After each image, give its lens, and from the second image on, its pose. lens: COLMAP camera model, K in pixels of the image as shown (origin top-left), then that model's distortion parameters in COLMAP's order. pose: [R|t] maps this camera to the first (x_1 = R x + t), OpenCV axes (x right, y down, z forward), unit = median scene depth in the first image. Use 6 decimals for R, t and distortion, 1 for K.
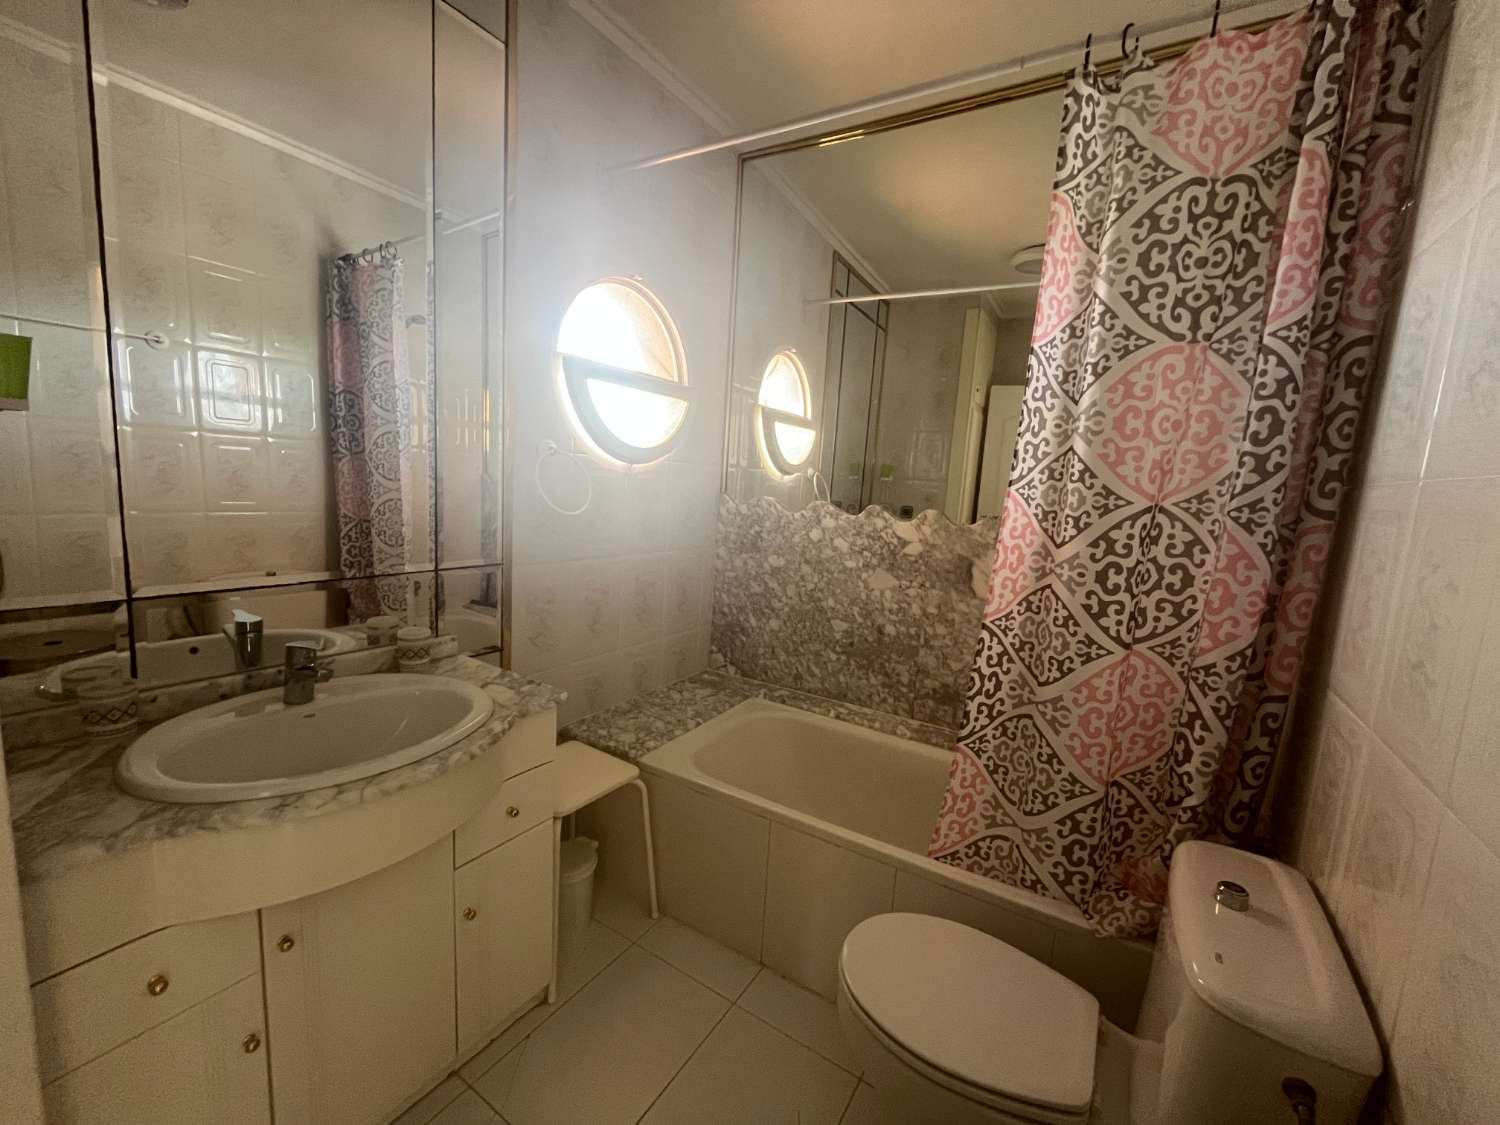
lens RADIAL K [[609.2, 0, 746.6], [0, 609.2, 560.1], [0, 0, 1]] dist [-0.001753, 0.000333]
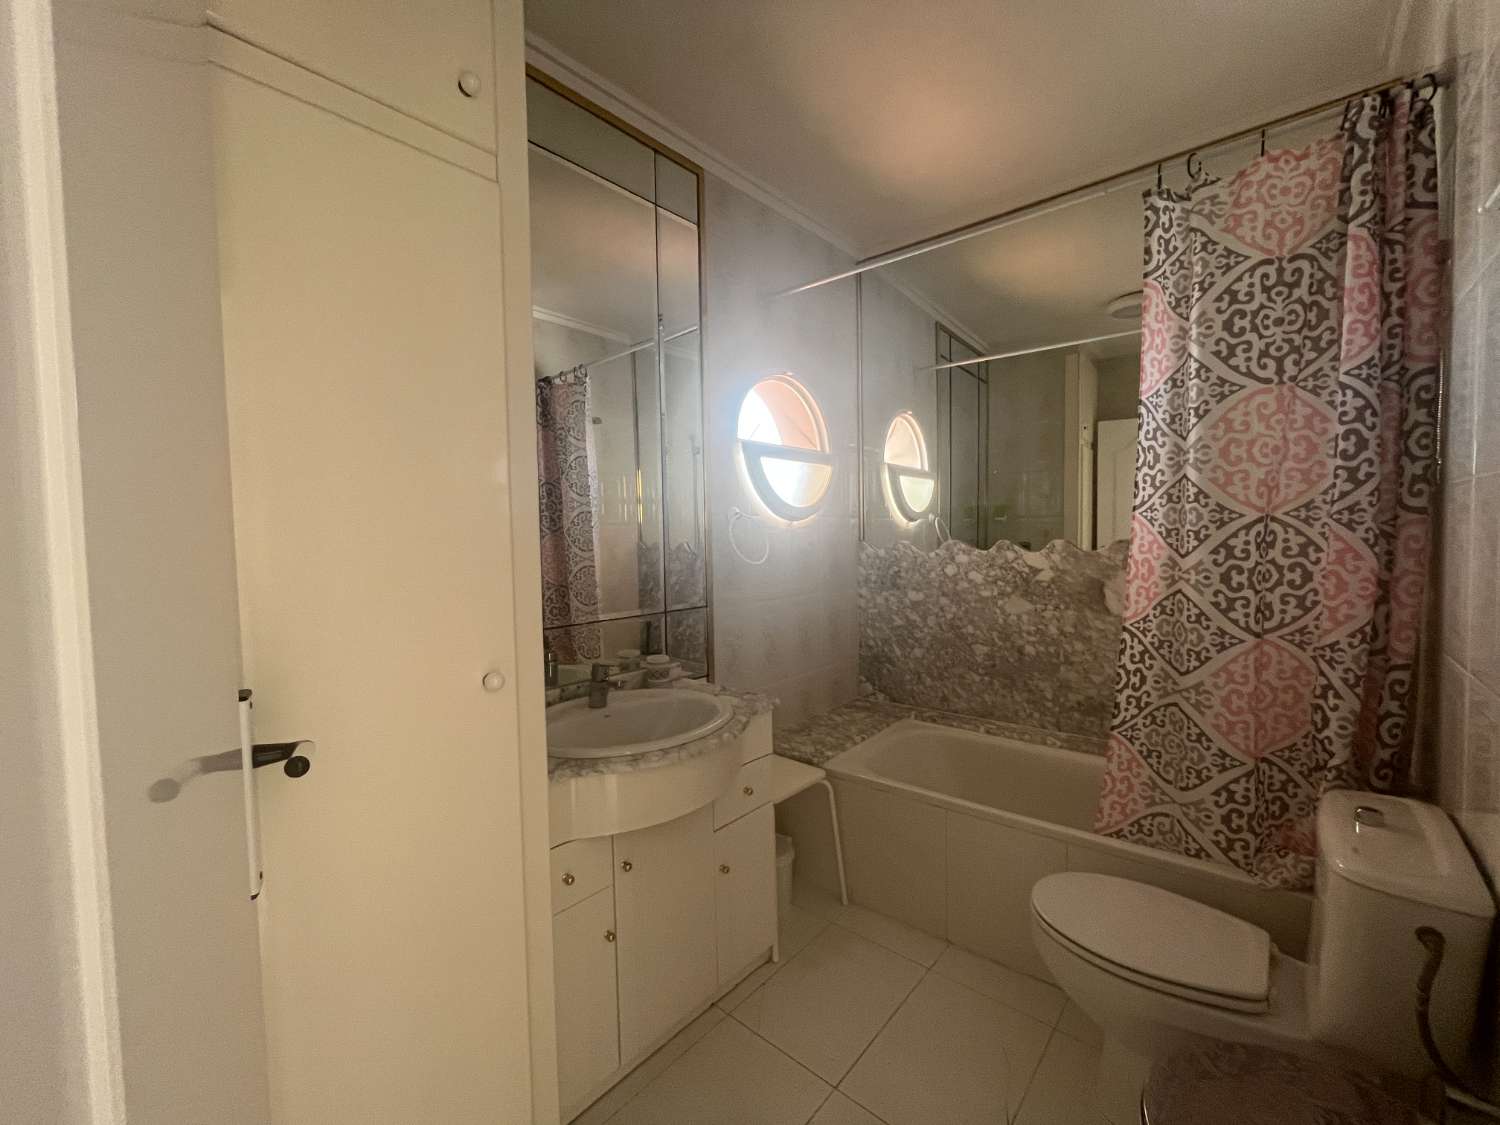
lens RADIAL K [[609.2, 0, 746.6], [0, 609.2, 560.1], [0, 0, 1]] dist [-0.001753, 0.000333]
pose [[0.985577, -0.071669, -0.153299, -0.166769], [0.056977, 0.993537, -0.098176, 0.057086], [0.159344, 0.088025, 0.983291, -0.343501]]
